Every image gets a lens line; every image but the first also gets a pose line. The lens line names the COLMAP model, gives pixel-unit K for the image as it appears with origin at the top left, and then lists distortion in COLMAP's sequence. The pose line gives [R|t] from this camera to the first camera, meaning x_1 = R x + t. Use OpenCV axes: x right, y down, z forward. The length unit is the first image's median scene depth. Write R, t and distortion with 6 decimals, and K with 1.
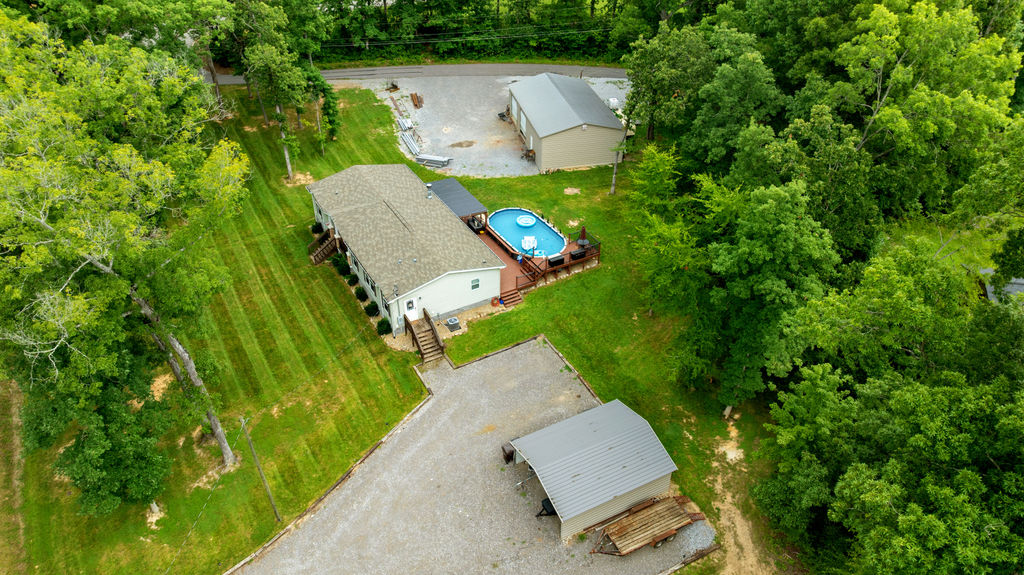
lens RADIAL K [[735.9, 0, 510.3], [0, 735.9, 289.6], [0, 0, 1]] dist [-0.017817, 0.003441]
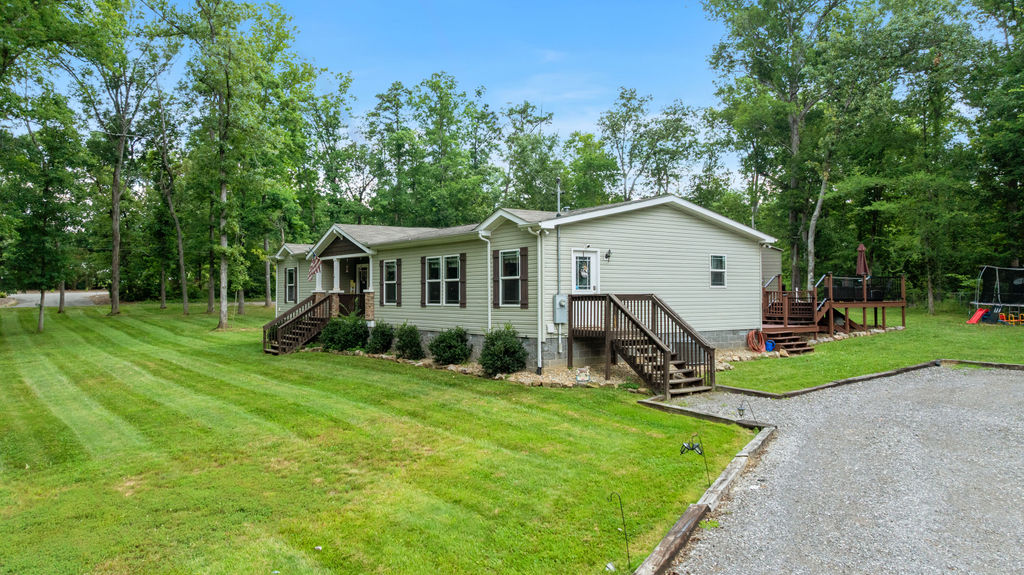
lens RADIAL K [[735.9, 0, 507.2], [0, 735.9, 286.3], [0, 0, 1]] dist [-0.017817, 0.003441]
pose [[0.992227, -0.000067, 0.124439, -0.209429], [0.073760, 0.805710, -0.587699, 0.226260], [-0.100222, 0.592310, 0.799453, 0.694448]]
